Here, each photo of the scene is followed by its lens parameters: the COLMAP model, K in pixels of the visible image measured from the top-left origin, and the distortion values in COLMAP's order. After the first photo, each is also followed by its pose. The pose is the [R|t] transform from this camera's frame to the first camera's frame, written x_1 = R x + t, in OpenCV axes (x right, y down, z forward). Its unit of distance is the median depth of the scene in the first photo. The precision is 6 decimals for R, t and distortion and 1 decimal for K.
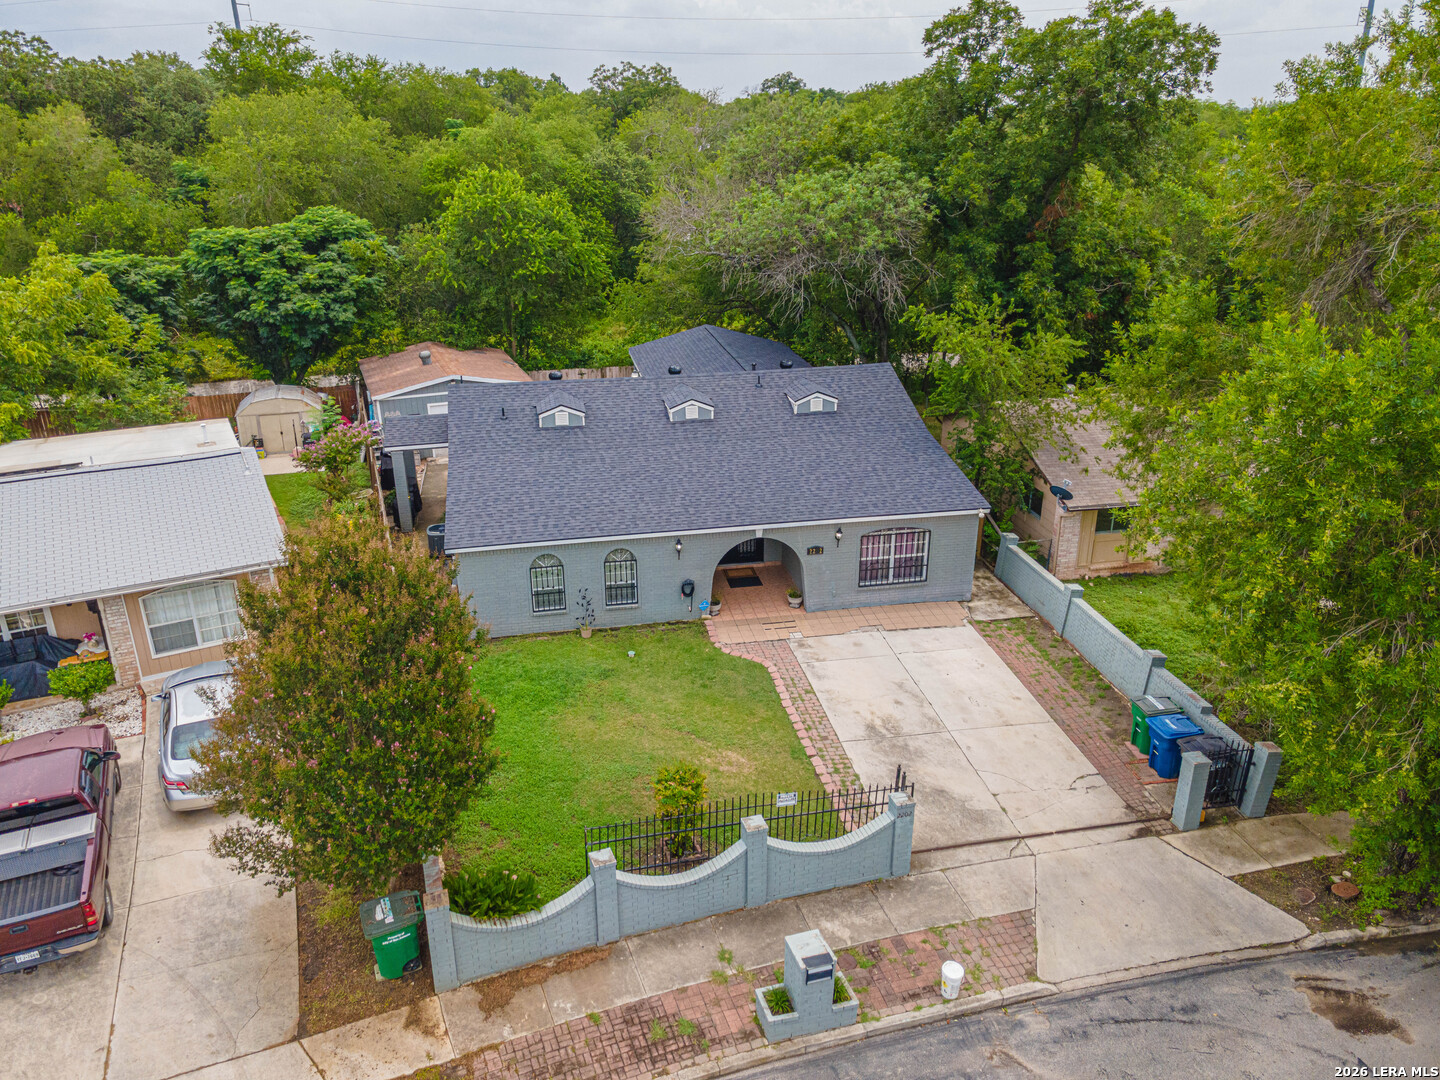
lens RADIAL K [[1038.0, 0, 711.4], [0, 1038.0, 539.8], [0, 0, 1]] dist [0.034738, 0.008867]
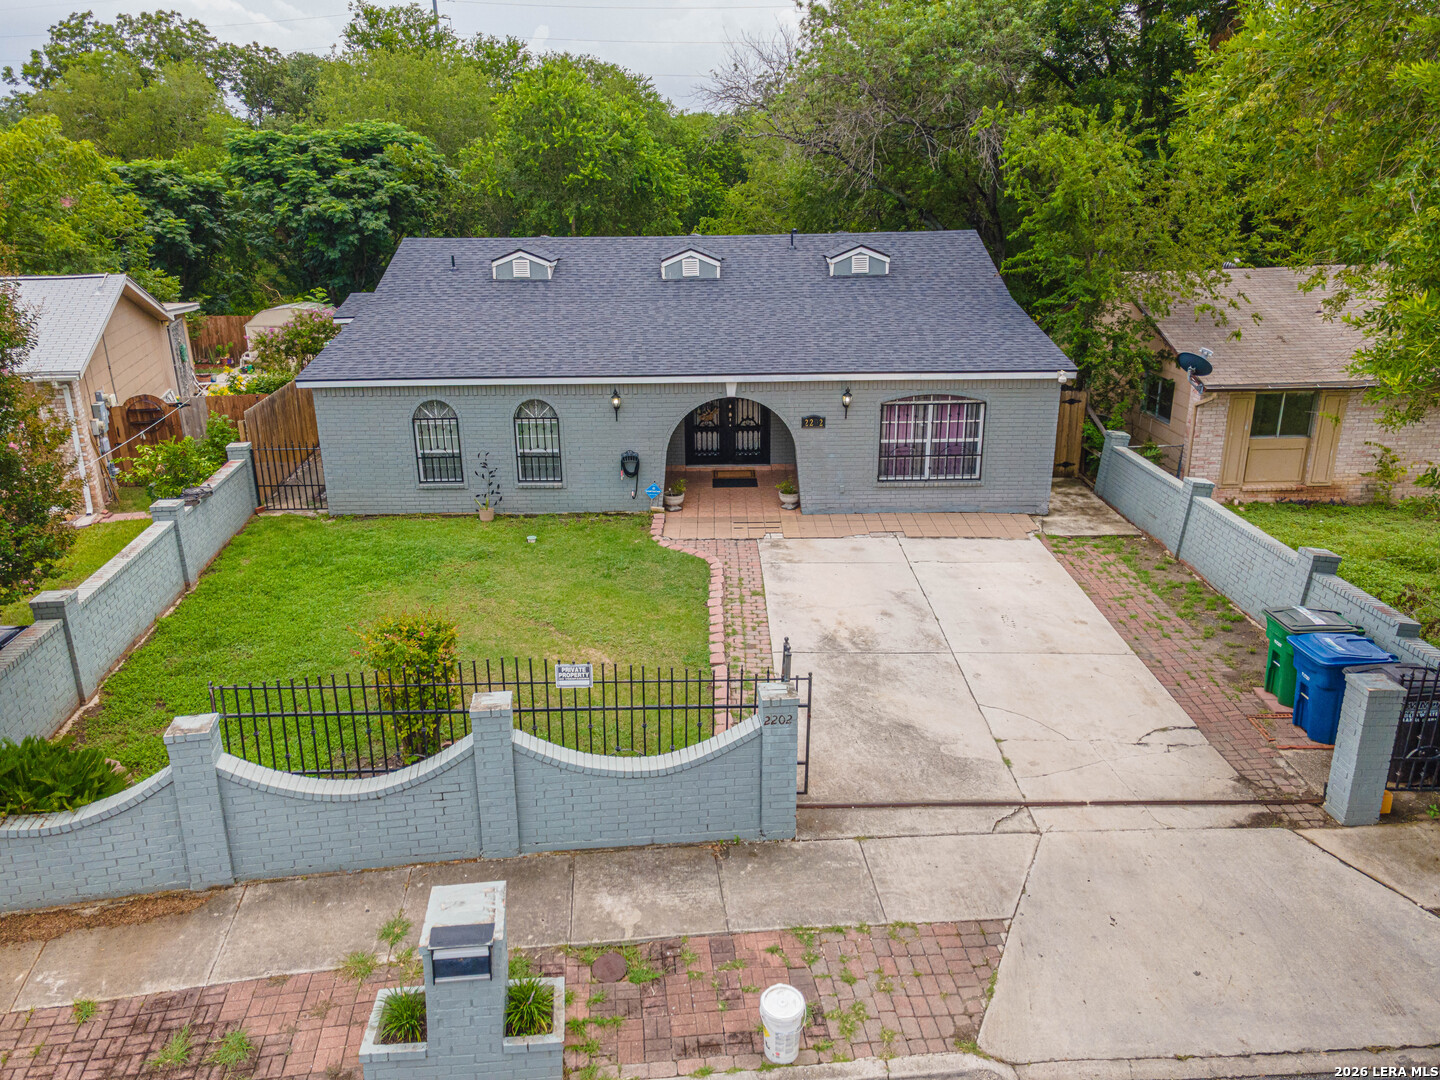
lens RADIAL K [[1038.0, 0, 714.2], [0, 1038.0, 542.6], [0, 0, 1]] dist [0.034738, 0.008867]
pose [[0.982942, 0.052906, -0.176142, 0.193150], [-0.063422, 0.996491, -0.054615, 0.160493], [0.172635, 0.064855, 0.982848, 0.356057]]
